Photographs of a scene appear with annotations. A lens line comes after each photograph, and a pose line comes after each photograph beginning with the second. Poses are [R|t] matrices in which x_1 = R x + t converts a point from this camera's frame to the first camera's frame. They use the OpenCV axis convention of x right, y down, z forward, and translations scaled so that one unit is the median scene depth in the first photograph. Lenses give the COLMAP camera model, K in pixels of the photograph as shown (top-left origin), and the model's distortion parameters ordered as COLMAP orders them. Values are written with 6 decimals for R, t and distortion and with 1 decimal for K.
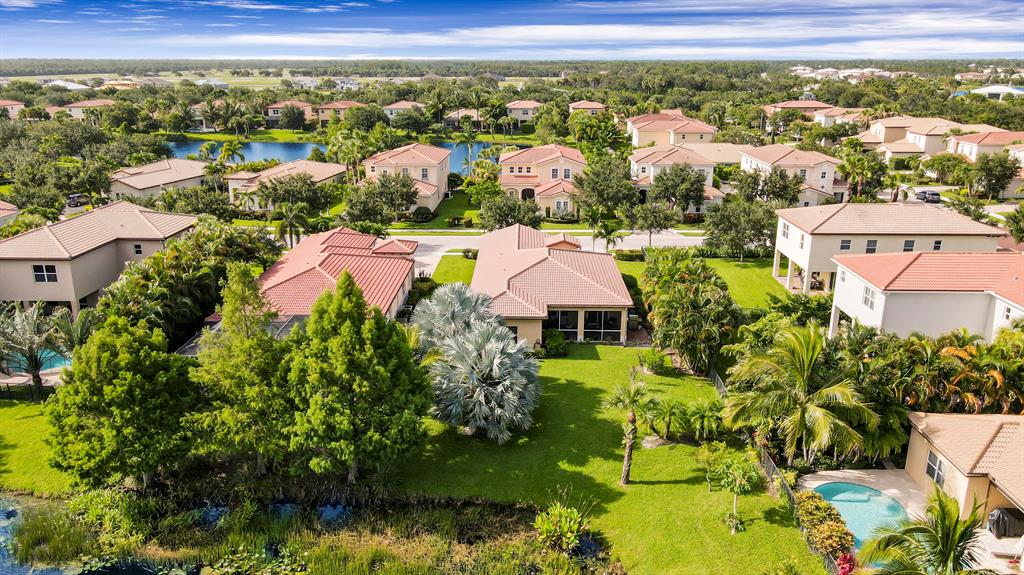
lens RADIAL K [[770.7, 0, 507.3], [0, 770.7, 284.9], [0, 0, 1]] dist [-0.005772, 0.064520]
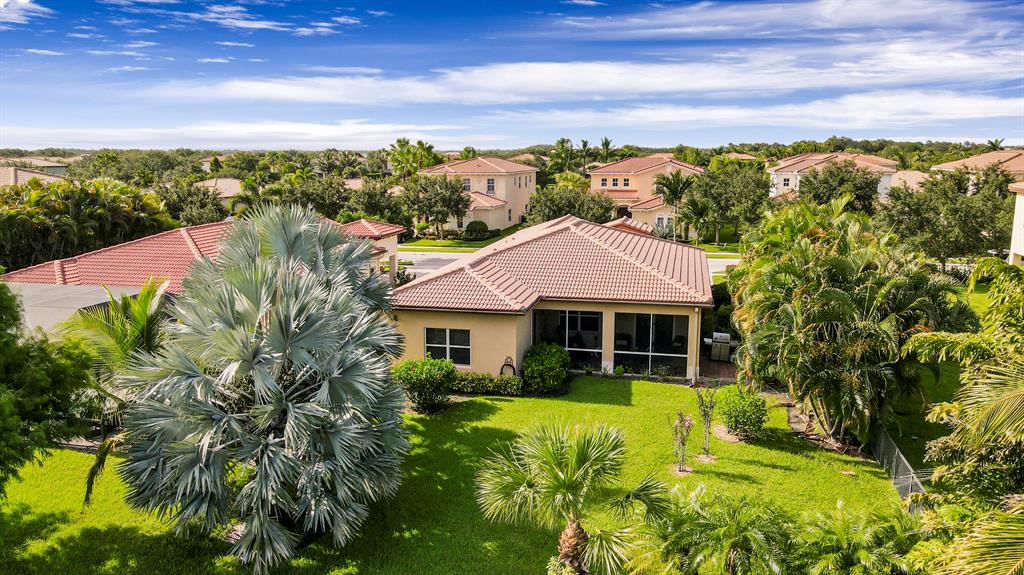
lens RADIAL K [[770.7, 0, 507.3], [0, 770.7, 284.9], [0, 0, 1]] dist [-0.005772, 0.064520]
pose [[0.978971, 0.031703, -0.201521, 0.132933], [-0.054365, 0.992670, -0.107935, 0.074802], [0.196622, 0.116621, 0.973519, 0.485422]]
